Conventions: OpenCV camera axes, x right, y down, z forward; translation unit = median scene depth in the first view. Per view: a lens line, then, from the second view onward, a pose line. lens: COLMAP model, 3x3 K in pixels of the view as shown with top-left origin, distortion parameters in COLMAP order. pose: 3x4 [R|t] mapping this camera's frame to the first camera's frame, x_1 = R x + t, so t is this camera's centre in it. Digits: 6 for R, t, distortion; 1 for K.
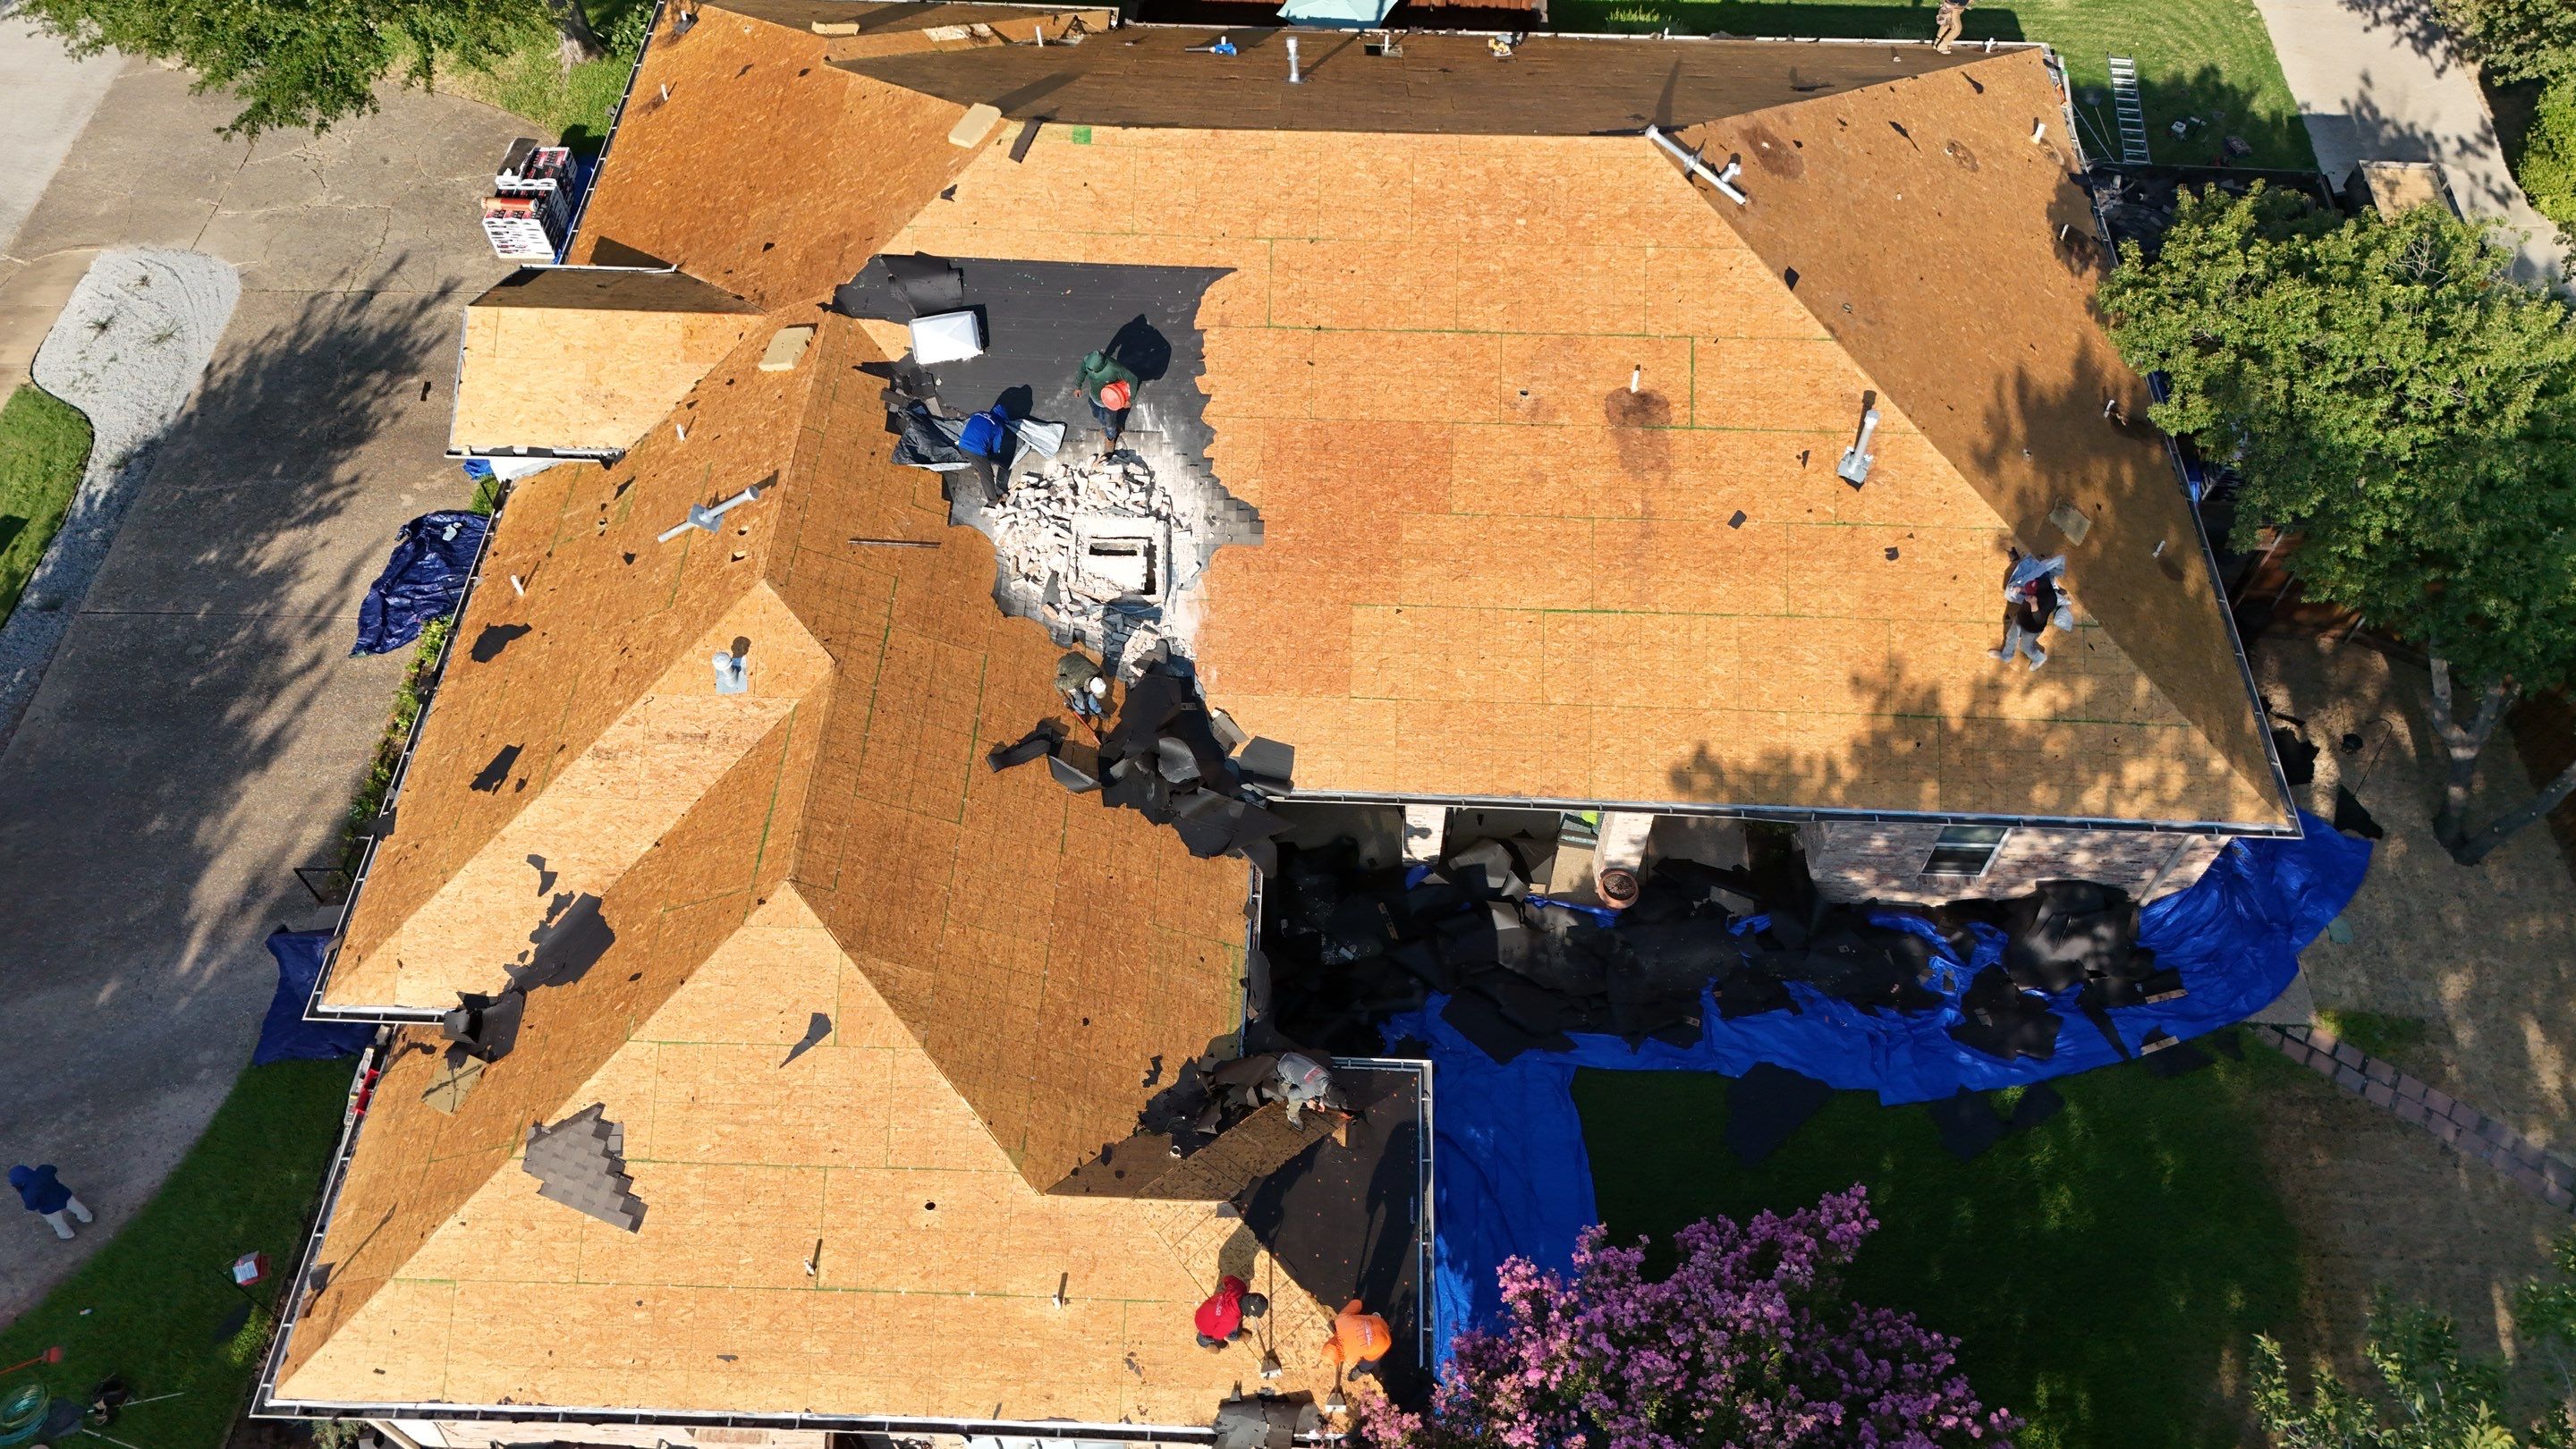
lens RADIAL K [[1976.8, 0, 1288.0], [0, 1976.8, 724.5], [0, 0, 1]] dist [0.002750, 0.006331]
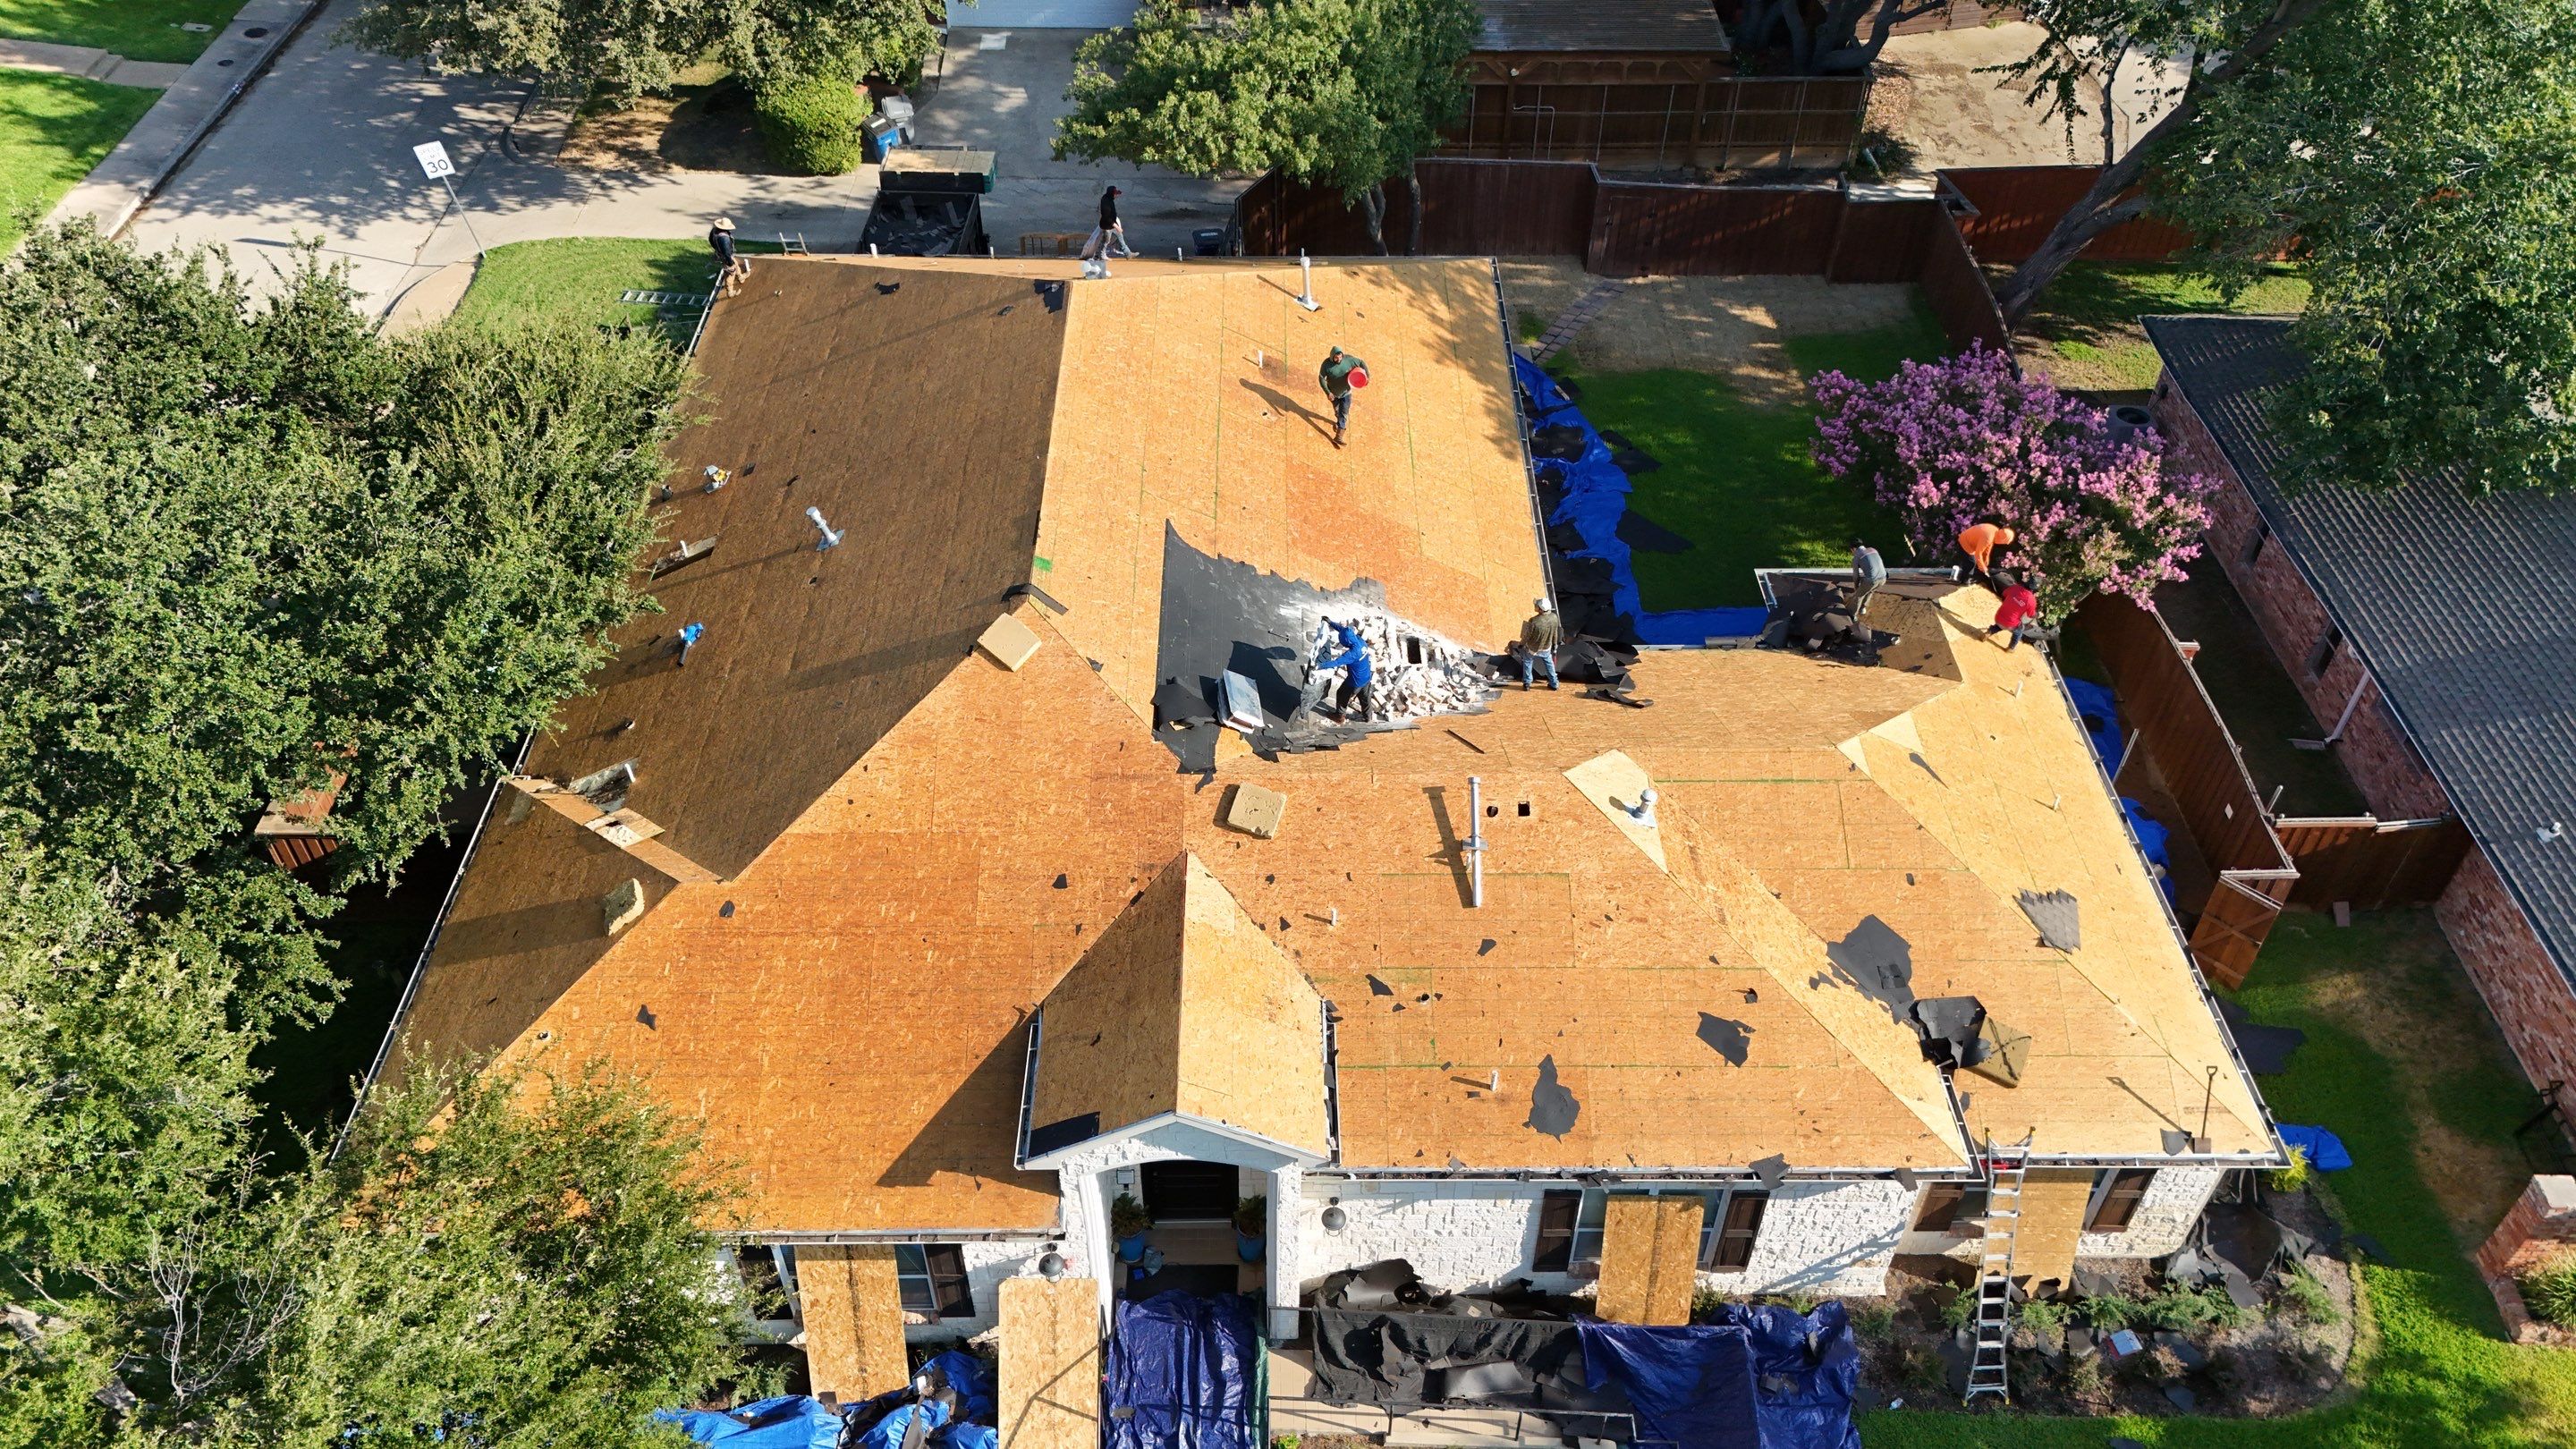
lens RADIAL K [[1976.8, 0, 1288.0], [0, 1976.8, 724.5], [0, 0, 1]] dist [0.002750, 0.006331]
pose [[-0.047562, -0.667955, 0.742680, -0.936659], [0.794617, 0.425221, 0.433325, -0.609411], [-0.605245, 0.610756, 0.510544, 0.443707]]
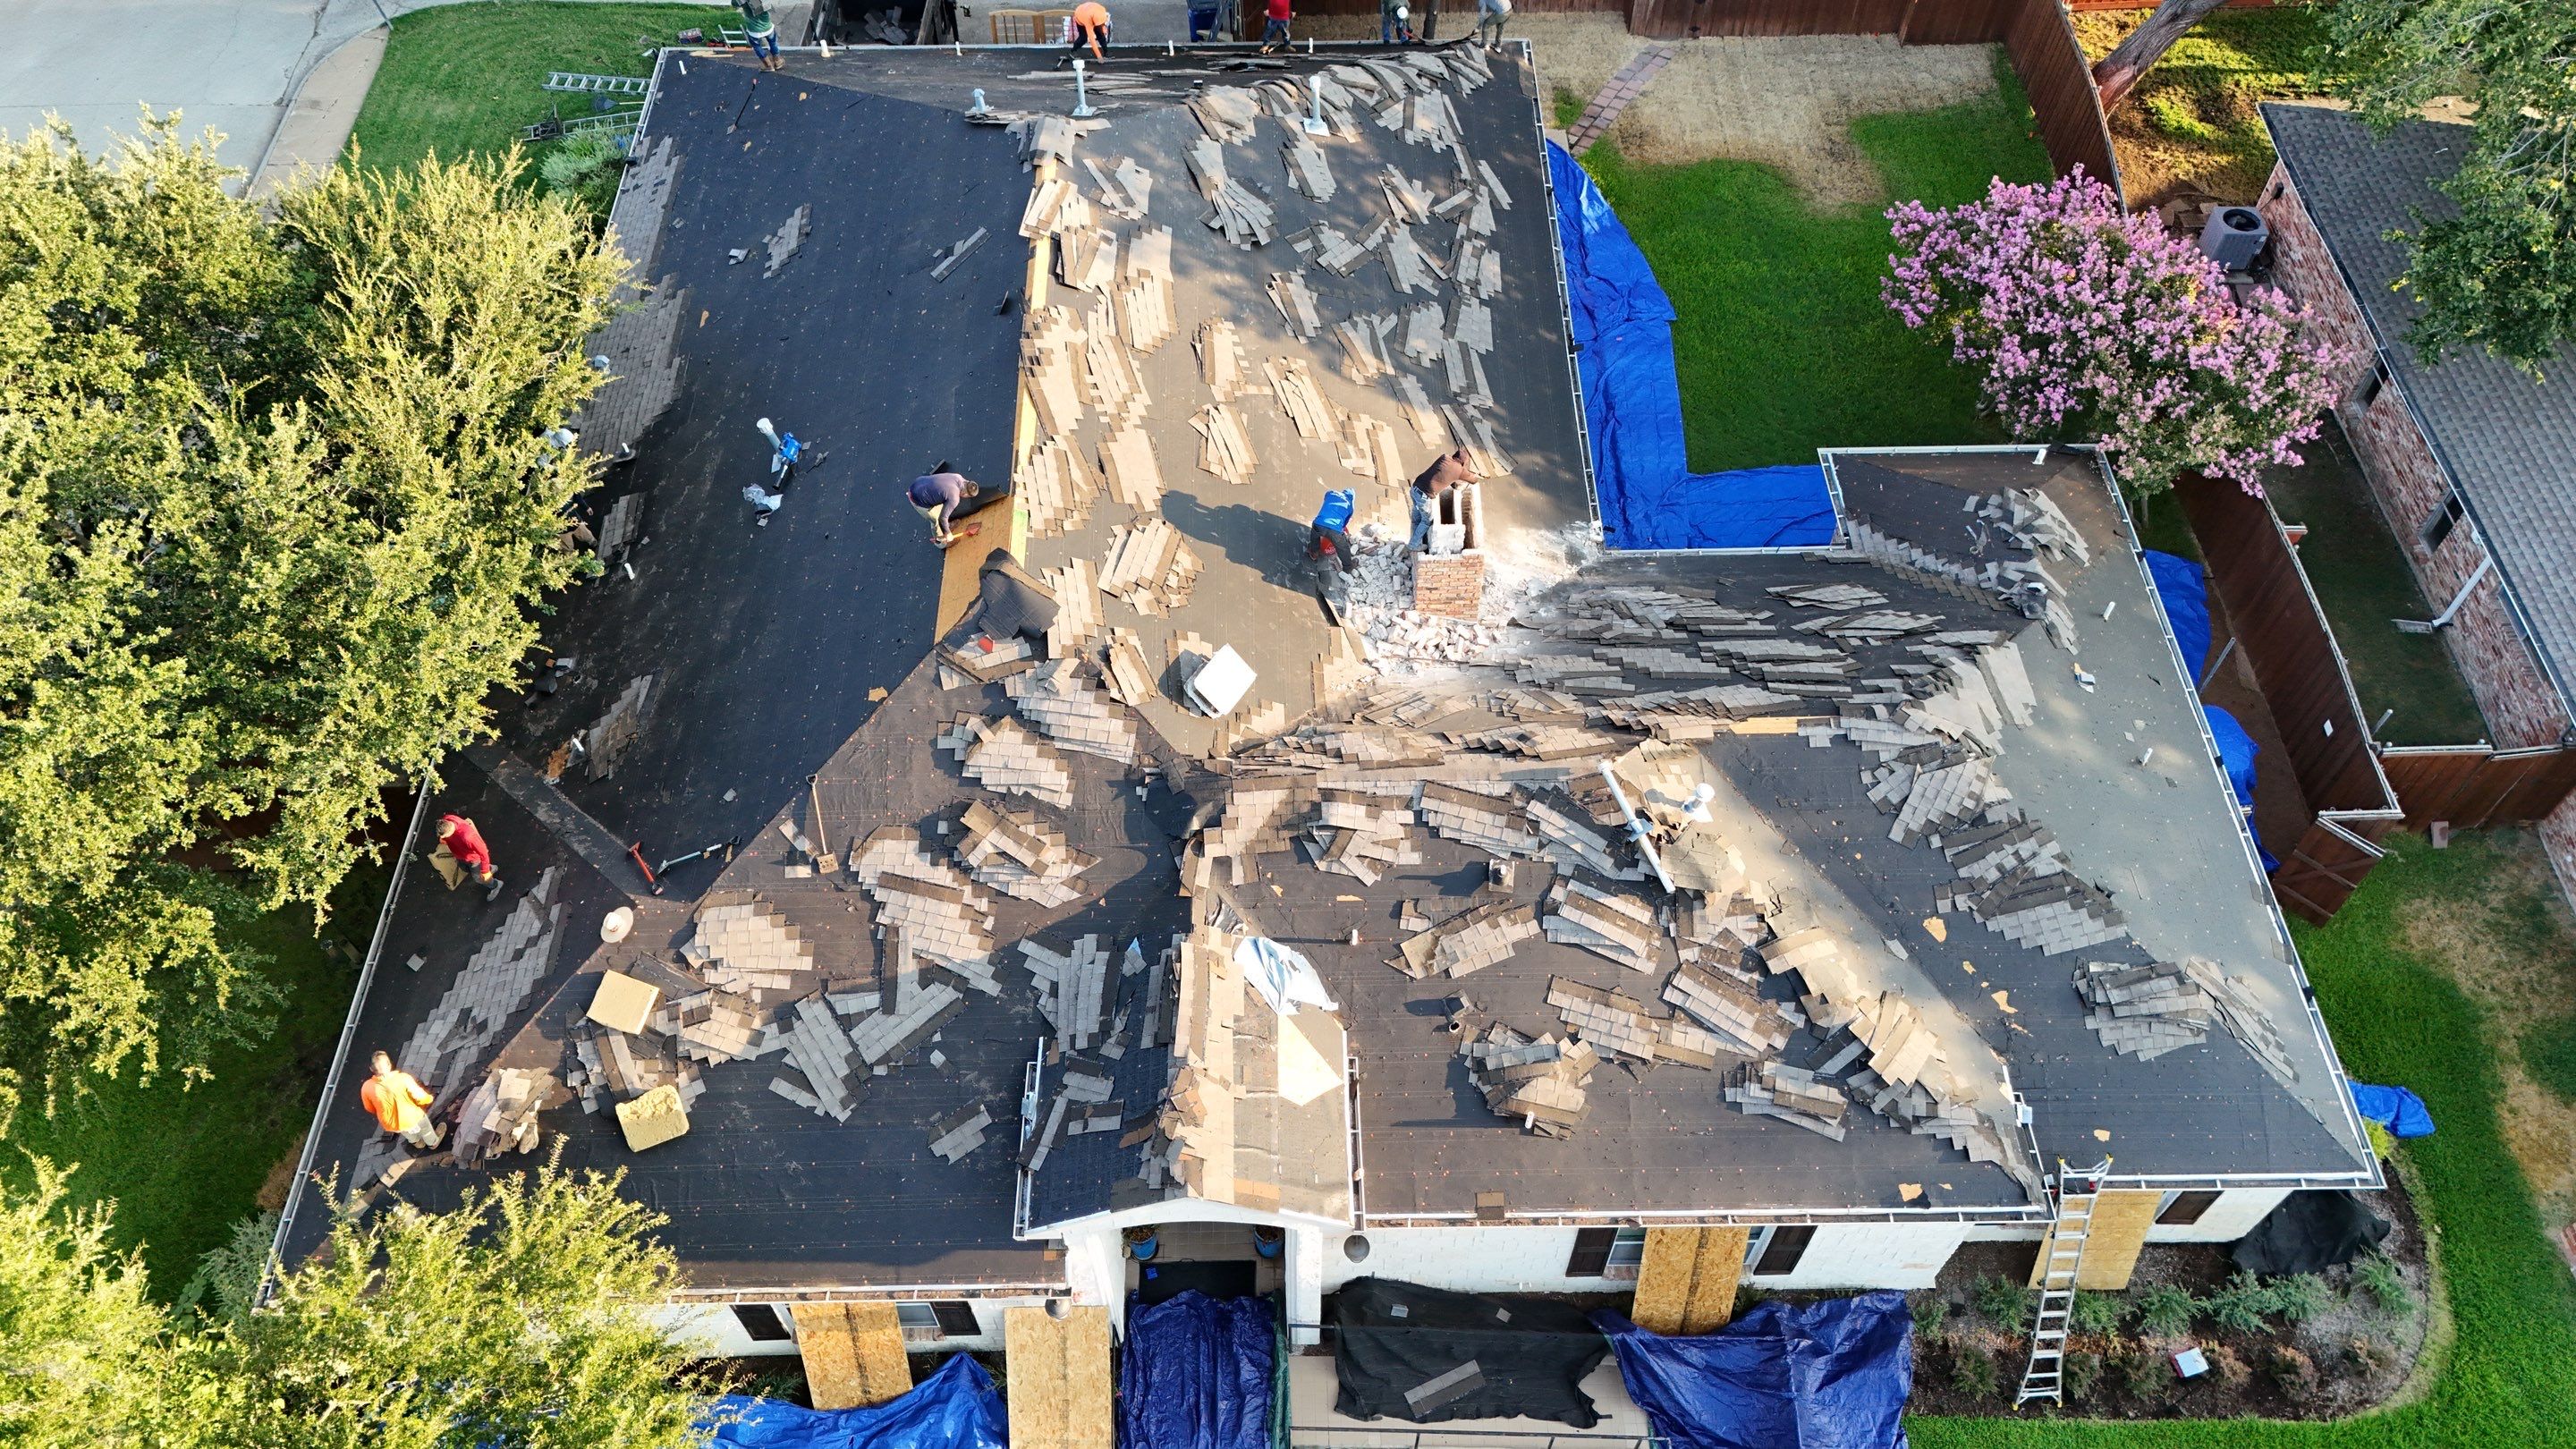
lens RADIAL K [[1965.4, 0, 1288.0], [0, 1965.4, 724.5], [0, 0, 1]] dist [0.011314, -0.003004]
pose [[-0.054016, -0.799219, 0.598608, -0.758361], [0.801324, 0.322992, 0.503544, -0.626632], [-0.595787, 0.506878, 0.622986, 0.409229]]
